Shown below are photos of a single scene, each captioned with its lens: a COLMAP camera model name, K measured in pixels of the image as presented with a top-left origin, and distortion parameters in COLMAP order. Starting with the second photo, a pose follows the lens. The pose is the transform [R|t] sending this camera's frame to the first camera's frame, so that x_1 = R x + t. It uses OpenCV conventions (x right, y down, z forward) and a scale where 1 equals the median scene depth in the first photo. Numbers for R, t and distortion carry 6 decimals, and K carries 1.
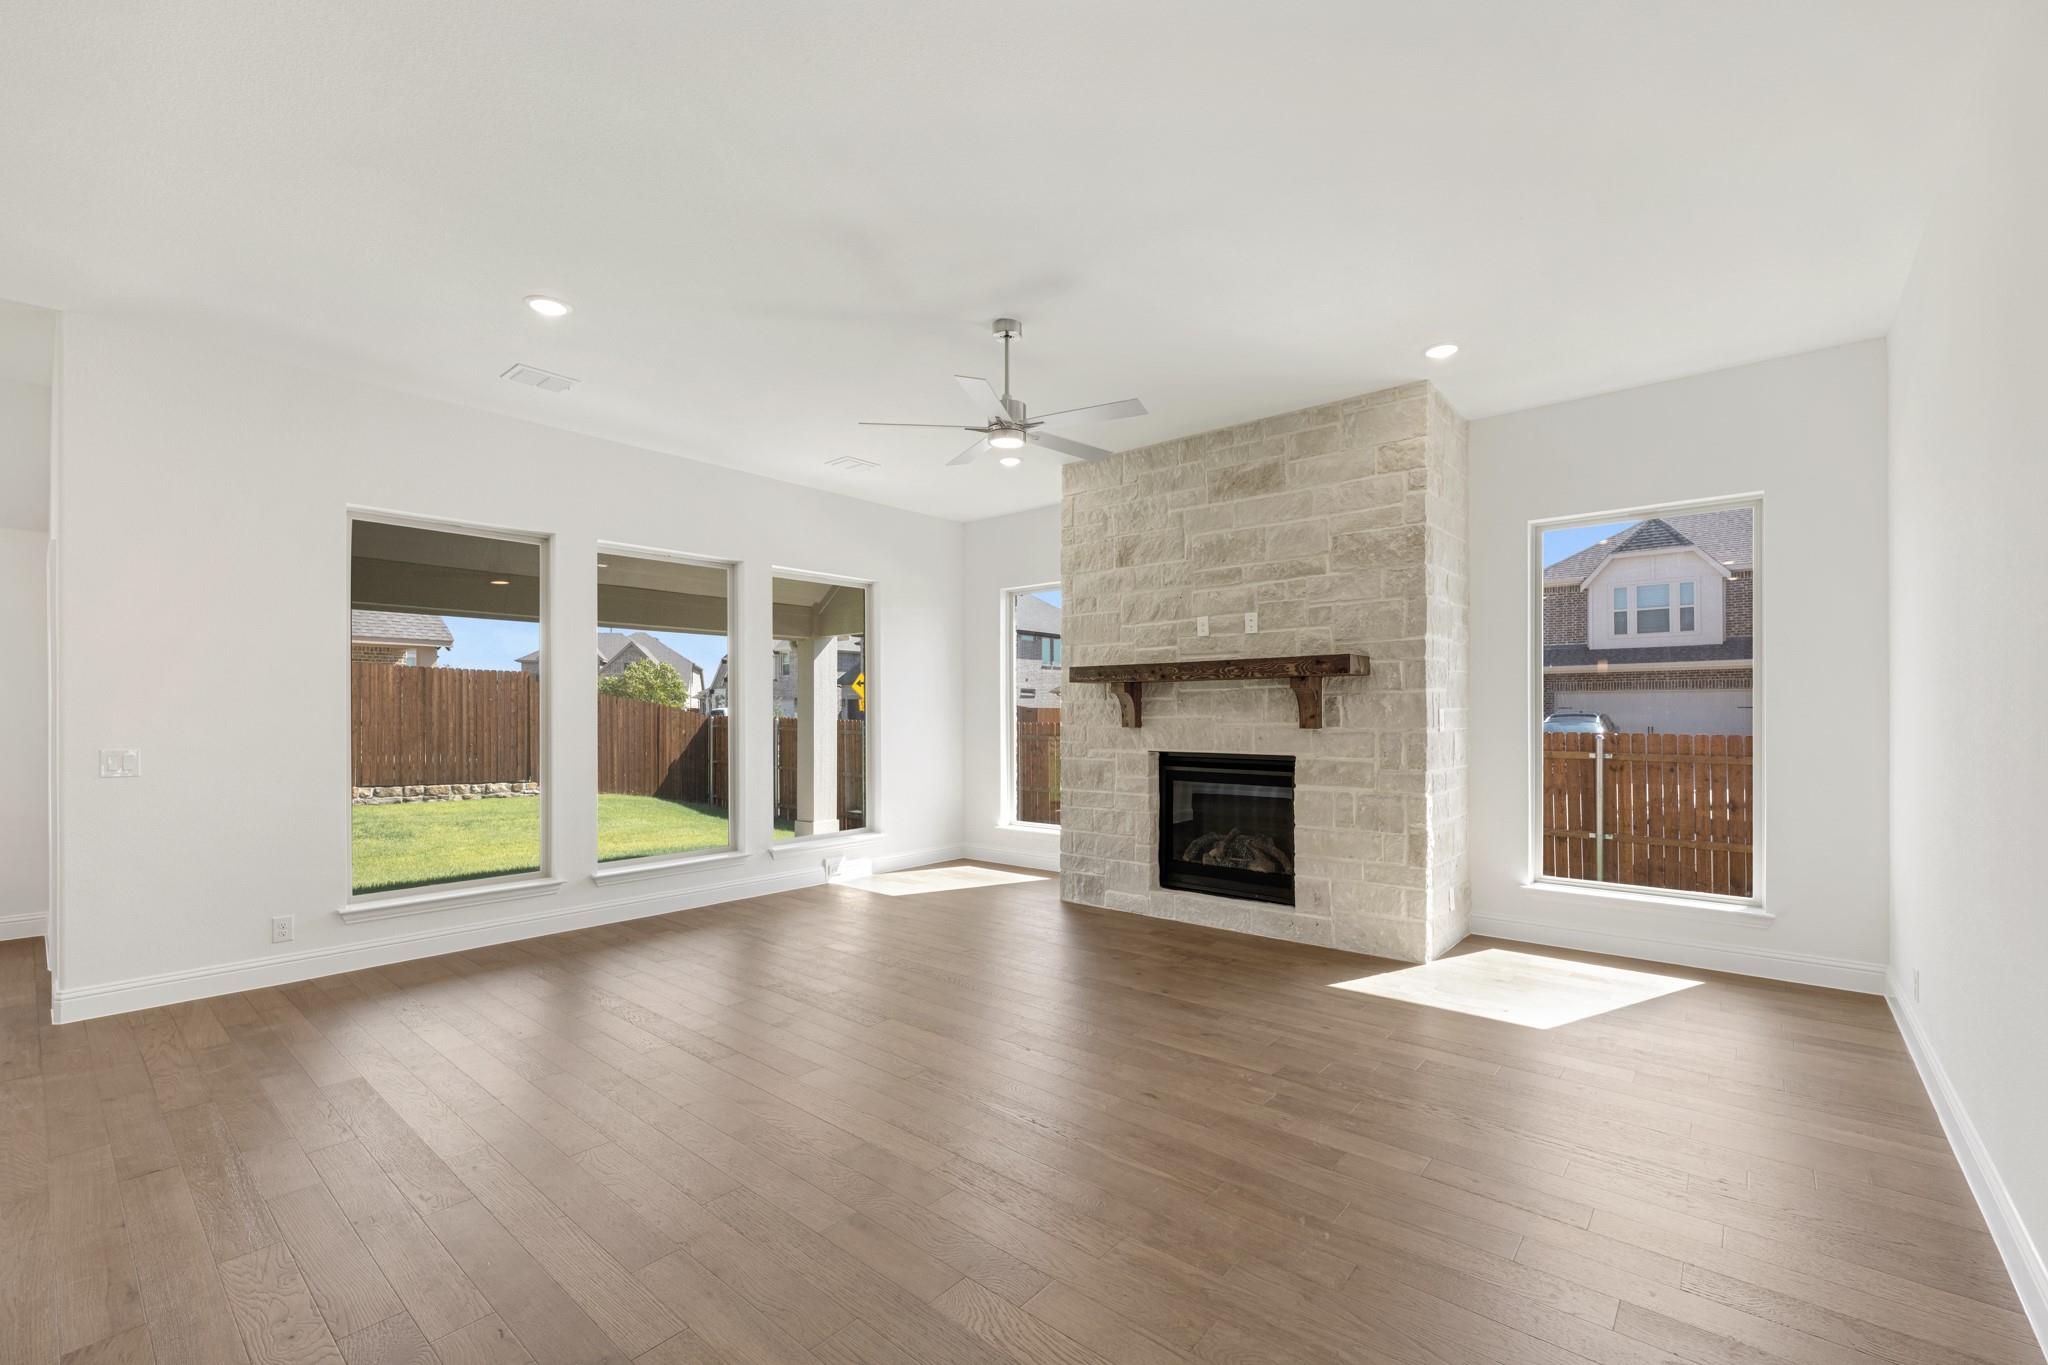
lens RADIAL K [[870.2, 0, 1016.1], [0, 870.2, 713.3], [0, 0, 1]] dist [-0.000934, -0.000091]
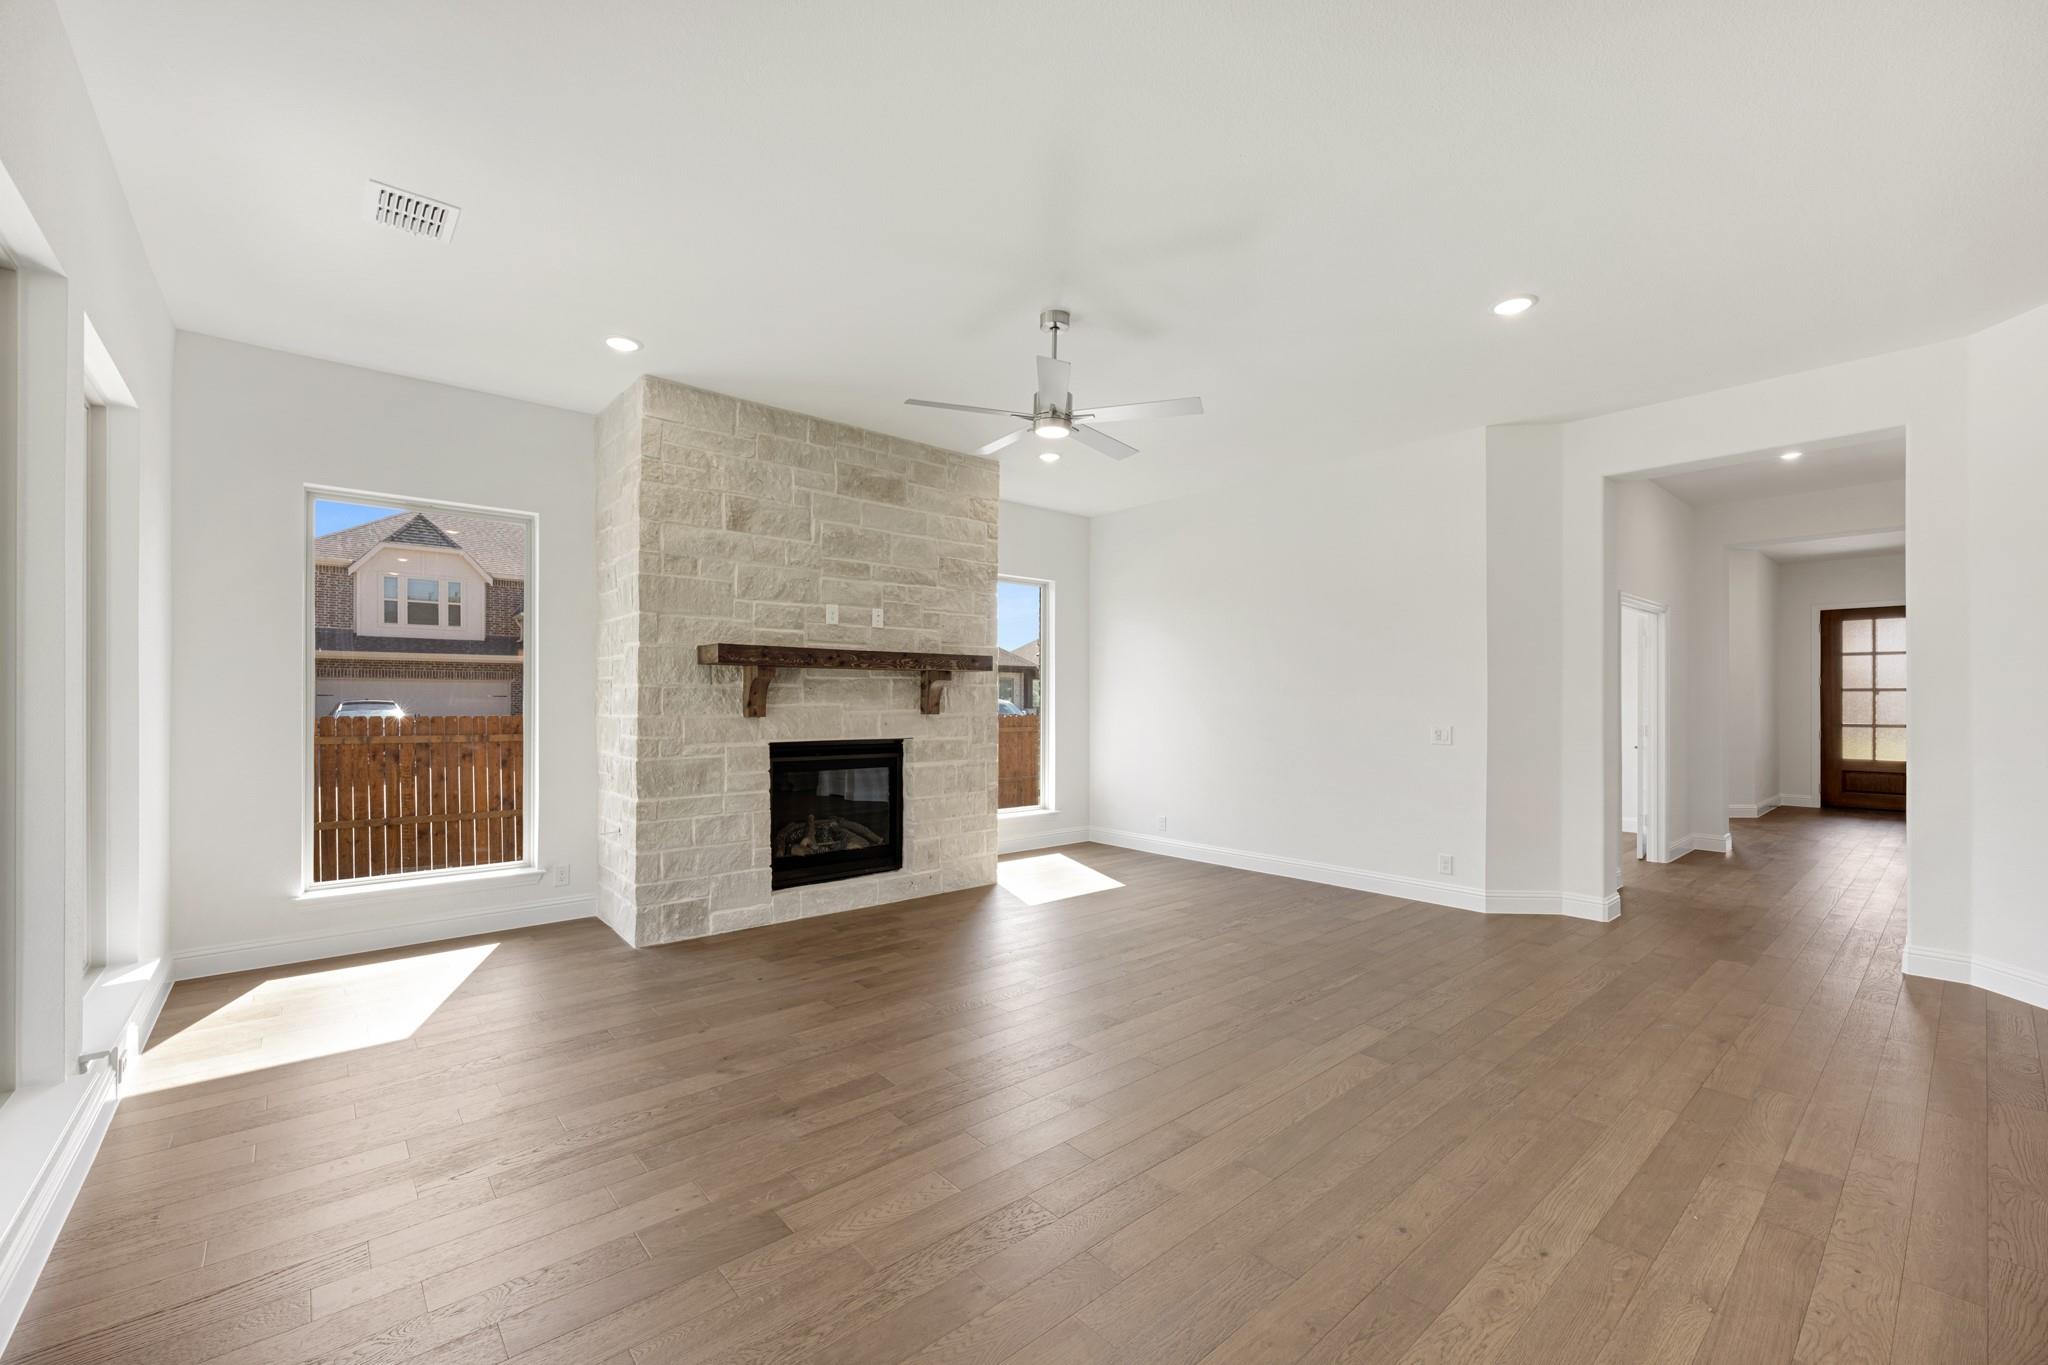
lens RADIAL K [[820.0, 0, 1022.9], [0, 820.0, 699.1], [0, 0, 1]] dist [-0.000134, -0.000144]
pose [[0.147572, 0.004732, 0.989040, -0.670607], [-0.002395, 0.999987, -0.004427, 0.001238], [-0.989048, -0.001716, 0.147582, 0.629030]]
